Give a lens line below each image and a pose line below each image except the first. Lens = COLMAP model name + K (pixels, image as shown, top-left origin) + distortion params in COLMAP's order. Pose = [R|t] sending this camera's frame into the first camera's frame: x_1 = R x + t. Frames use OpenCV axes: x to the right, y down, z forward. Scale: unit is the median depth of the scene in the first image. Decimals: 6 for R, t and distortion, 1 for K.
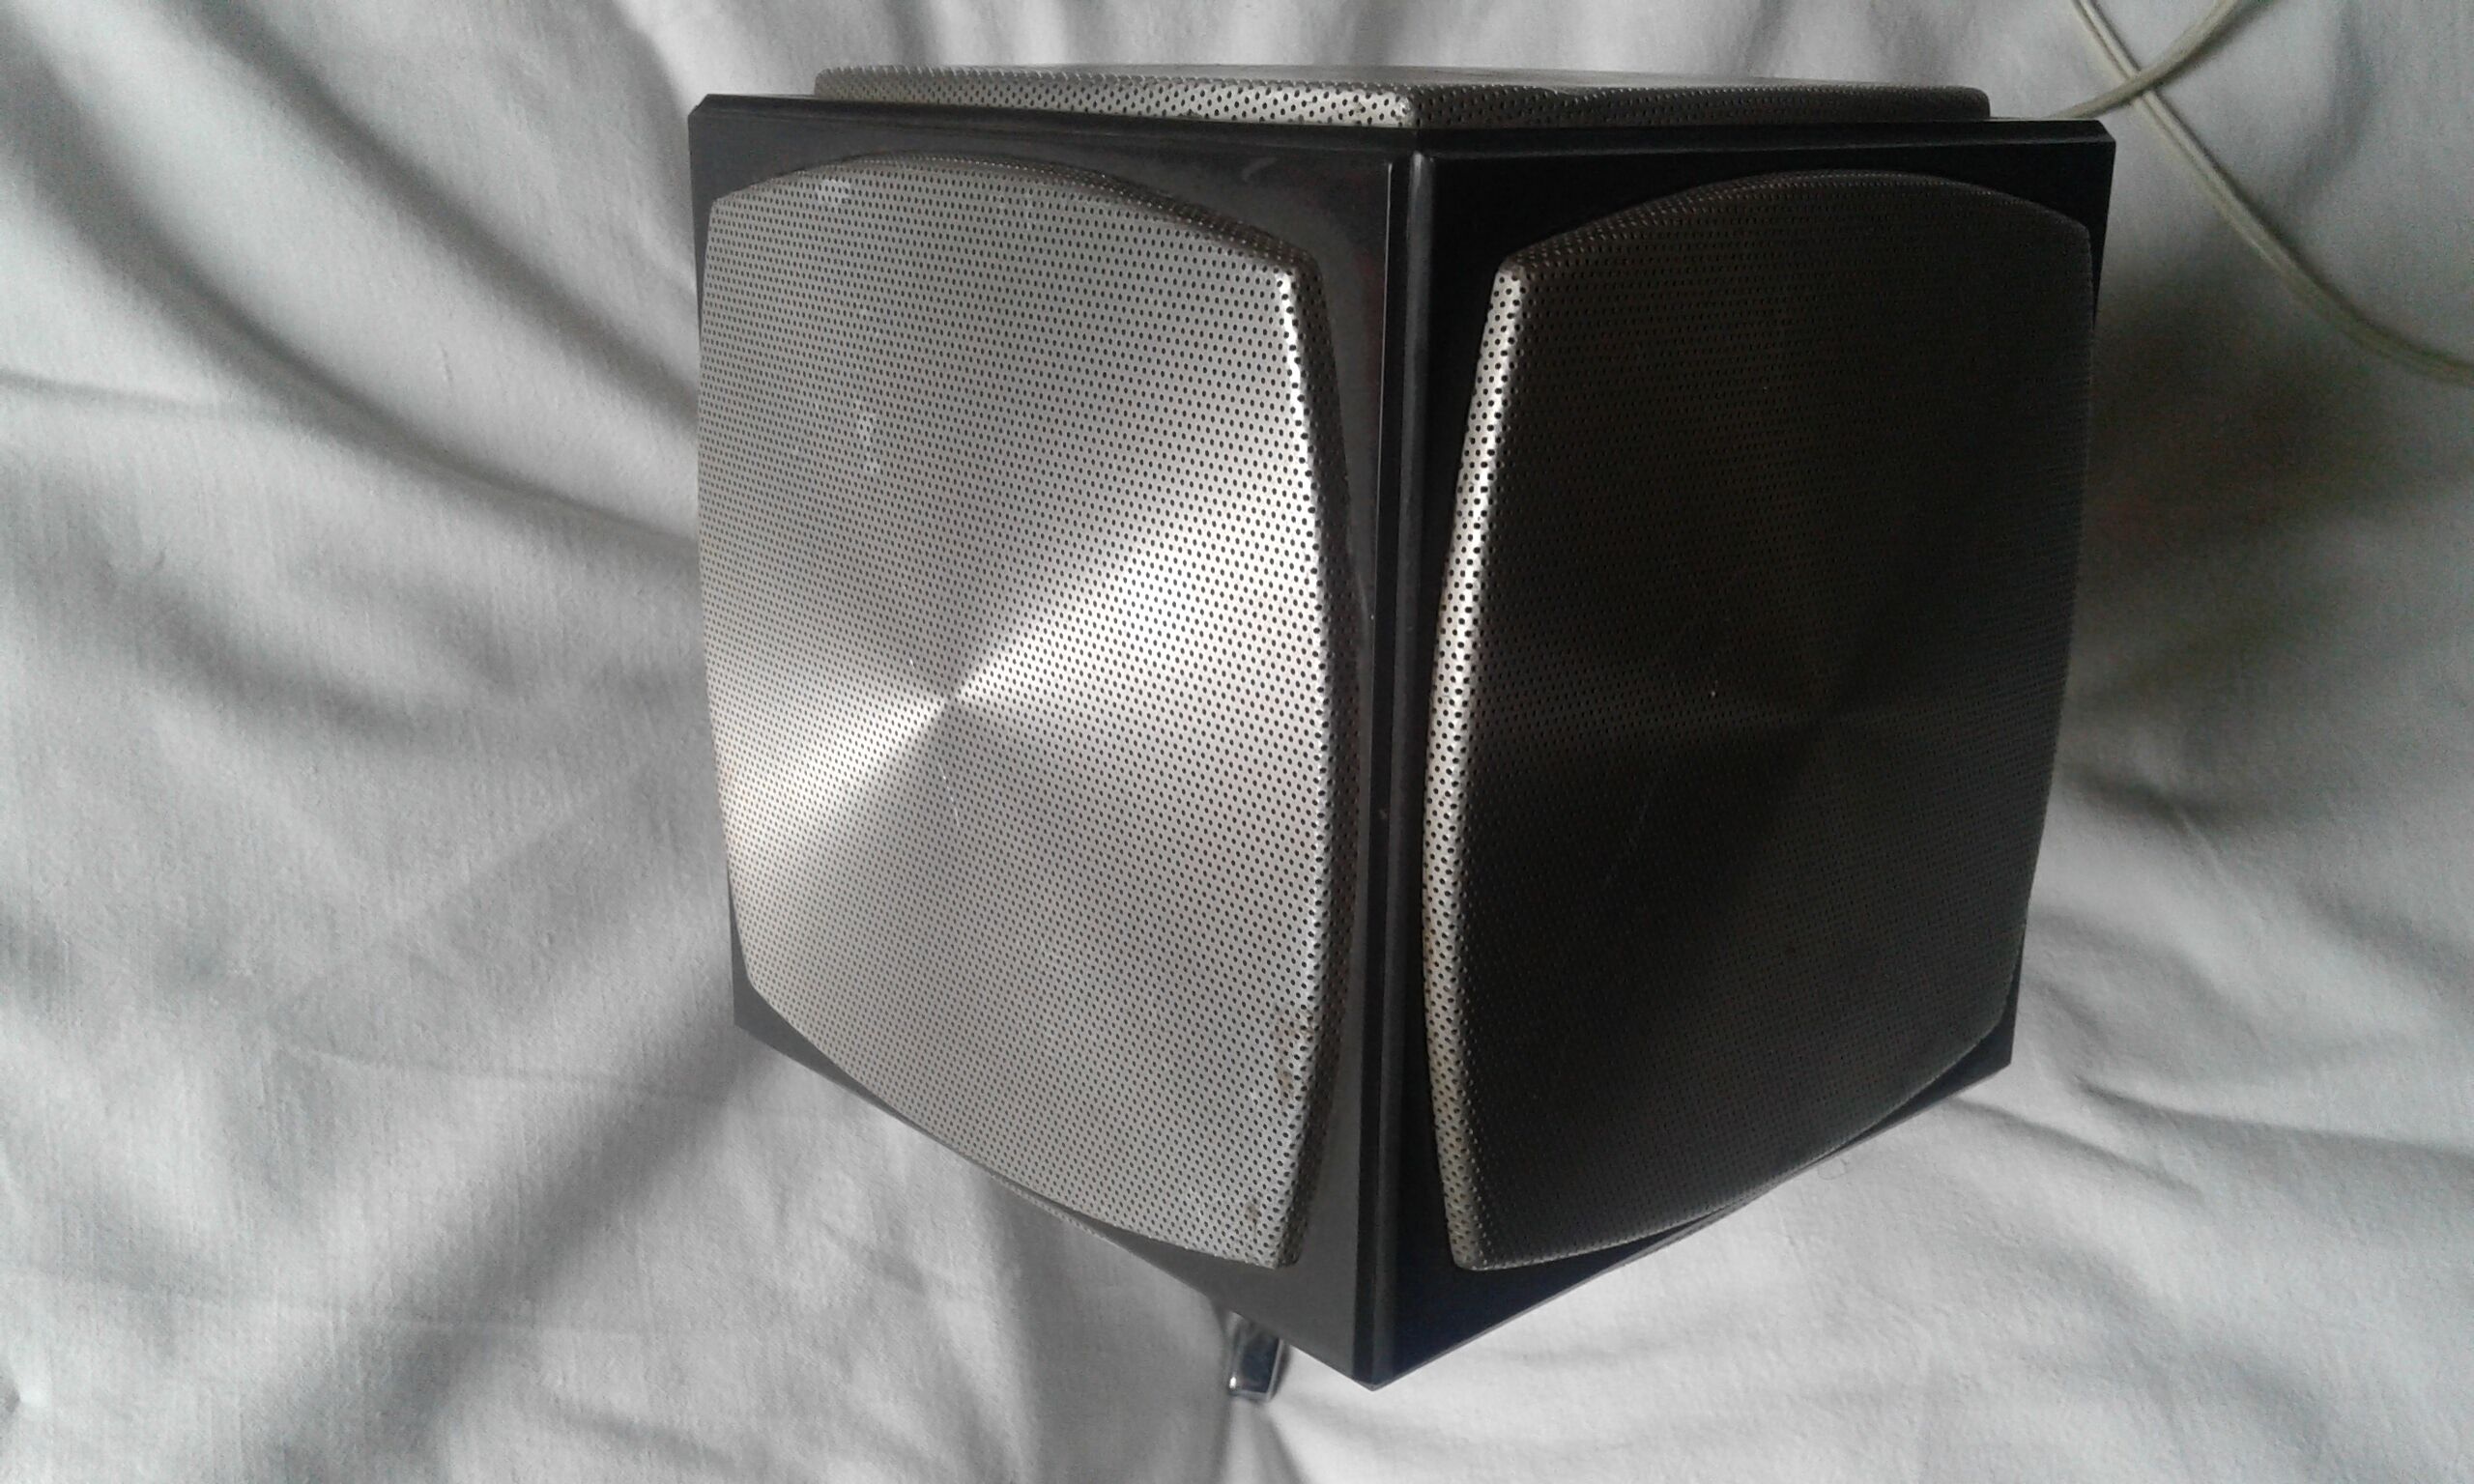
lens RADIAL K [[2816.6, 0, 1237.0], [0, 2816.6, 742.0], [0, 0, 1]] dist [-0.019472, -0.029865]
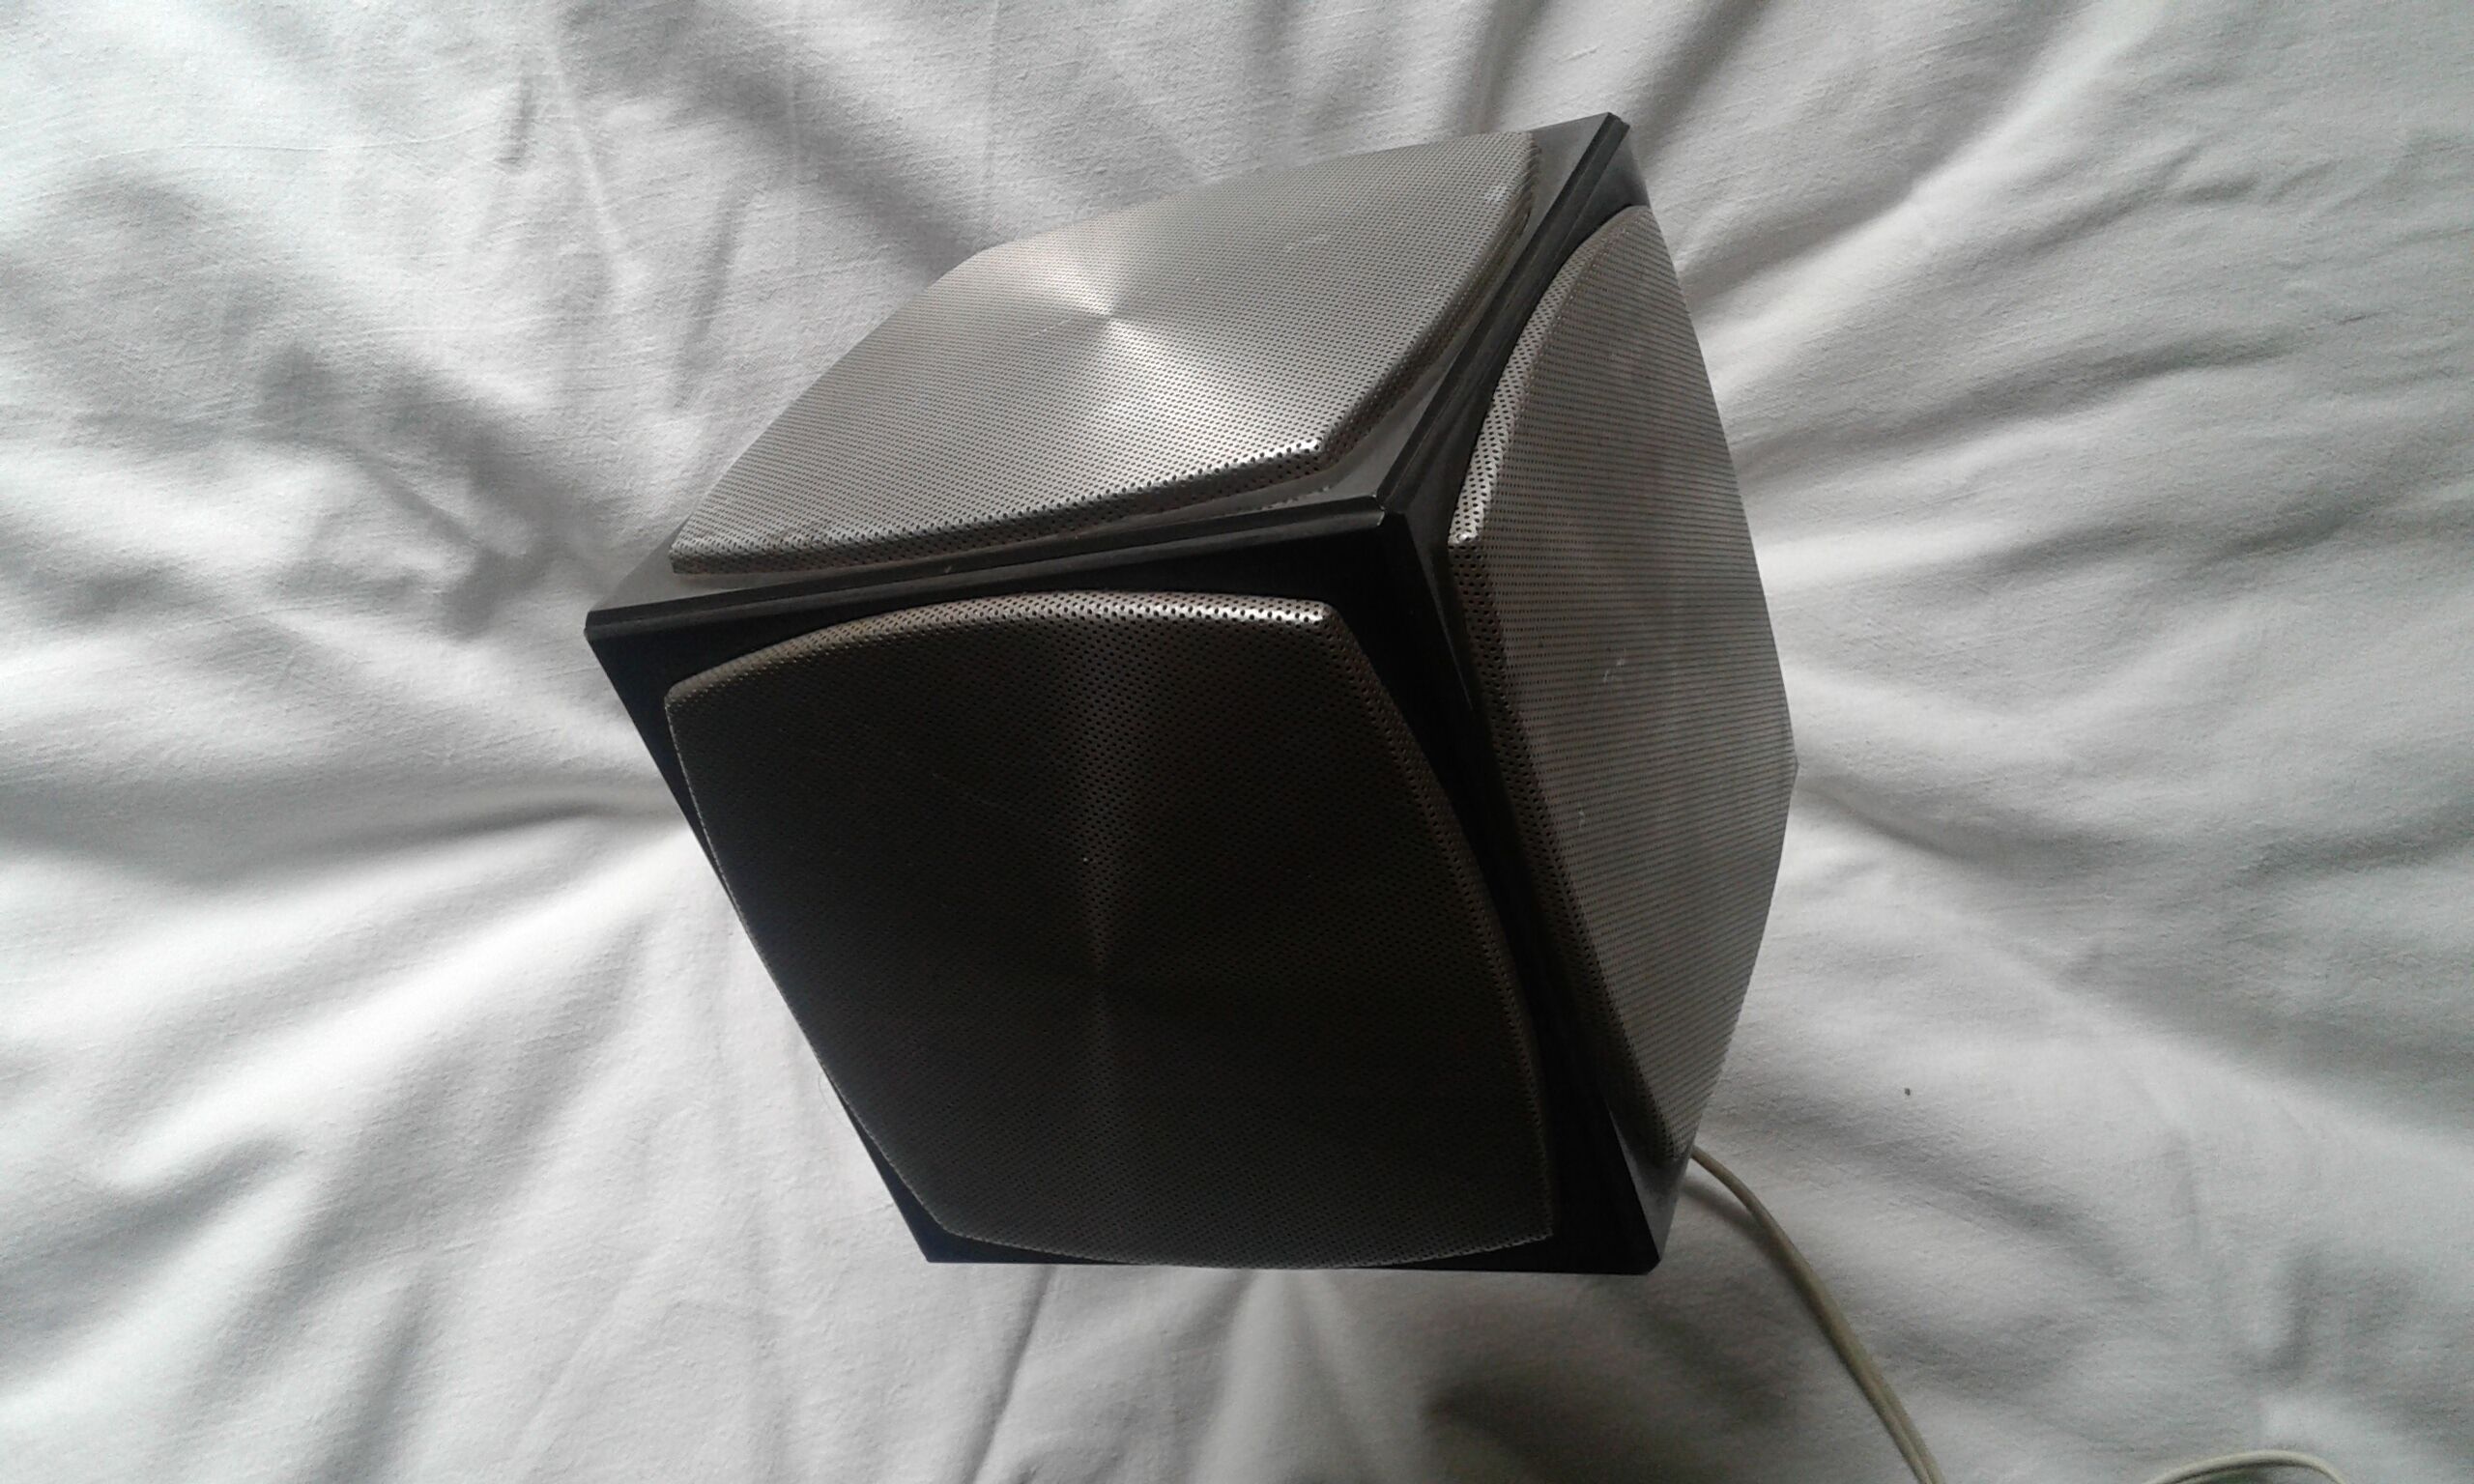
lens RADIAL K [[2816.6, 0, 1237.0], [0, 2816.6, 742.0], [0, 0, 1]] dist [-0.019472, -0.029865]
pose [[0.024412, 0.983738, -0.177943, 0.234270], [-0.976030, 0.061958, 0.208630, -0.239000], [0.216263, 0.168585, 0.961670, -0.149799]]
